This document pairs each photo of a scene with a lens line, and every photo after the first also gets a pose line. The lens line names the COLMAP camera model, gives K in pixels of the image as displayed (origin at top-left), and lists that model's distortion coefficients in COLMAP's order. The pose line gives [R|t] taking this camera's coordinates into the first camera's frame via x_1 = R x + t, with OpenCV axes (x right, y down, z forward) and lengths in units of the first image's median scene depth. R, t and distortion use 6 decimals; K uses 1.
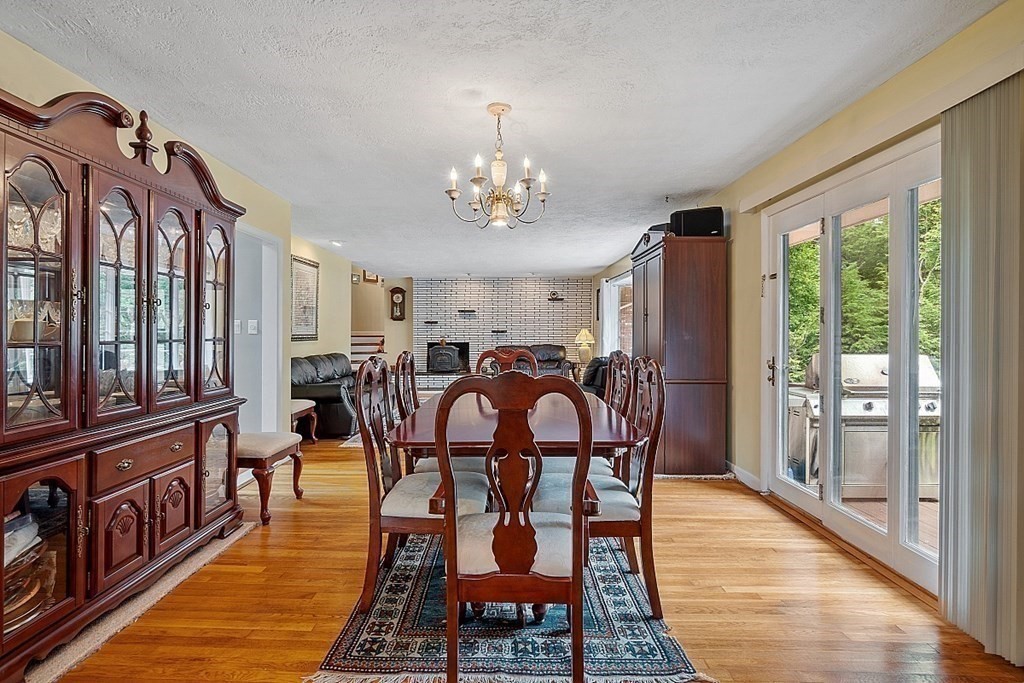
lens RADIAL K [[462.6, 0, 509.1], [0, 462.6, 337.1], [0, 0, 1]] dist [-0.003714, -0.000937]
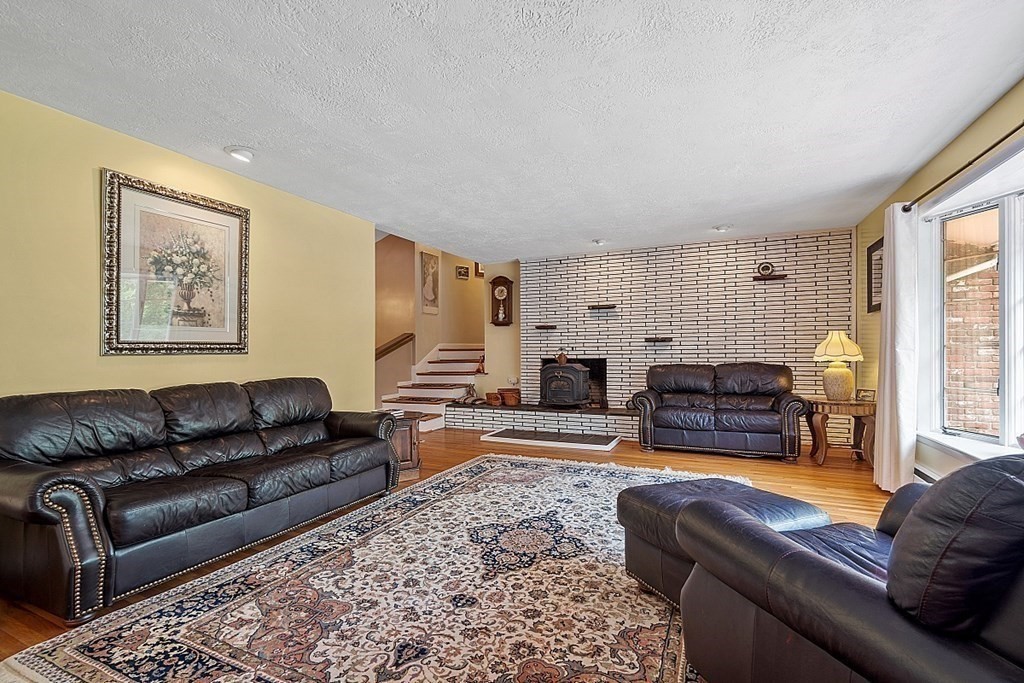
lens RADIAL K [[462.6, 0, 507.1], [0, 462.6, 351.3], [0, 0, 1]] dist [-0.003714, -0.000937]
pose [[0.905315, -0.004484, -0.424718, 0.053424], [0.002442, 0.999983, -0.005353, 0.004666], [0.424734, 0.003809, 0.905310, 0.398351]]
